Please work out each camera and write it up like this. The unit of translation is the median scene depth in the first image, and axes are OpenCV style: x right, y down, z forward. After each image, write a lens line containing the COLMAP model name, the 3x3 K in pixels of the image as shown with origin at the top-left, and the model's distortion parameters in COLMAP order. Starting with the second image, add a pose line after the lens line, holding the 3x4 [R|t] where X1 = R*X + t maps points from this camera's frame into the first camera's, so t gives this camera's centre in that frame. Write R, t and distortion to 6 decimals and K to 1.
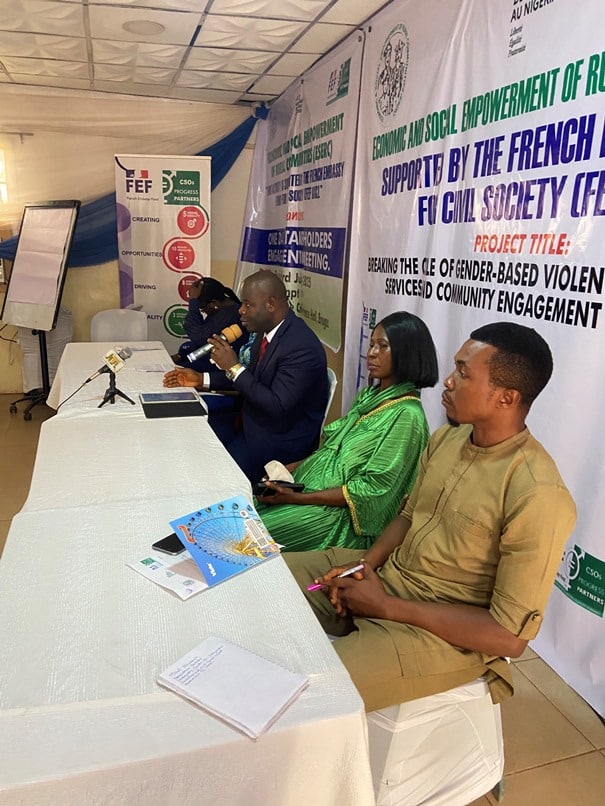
lens RADIAL K [[605.2, 0, 301.0], [0, 605.2, 398.0], [0, 0, 1]] dist [0.115732, -0.139830]
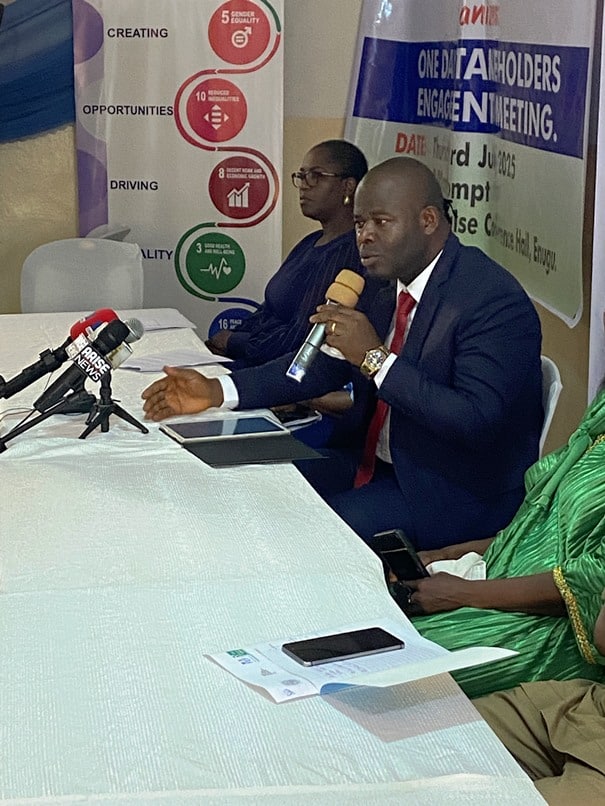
lens RADIAL K [[1695.4, 0, 299.2], [0, 1695.4, 401.9], [0, 0, 1]] dist [0.042459, 0.000000]
pose [[0.991855, -0.009502, -0.127021, 0.024978], [0.004552, 0.999221, -0.039206, 0.039090], [0.127294, 0.038309, 0.991125, -0.348075]]
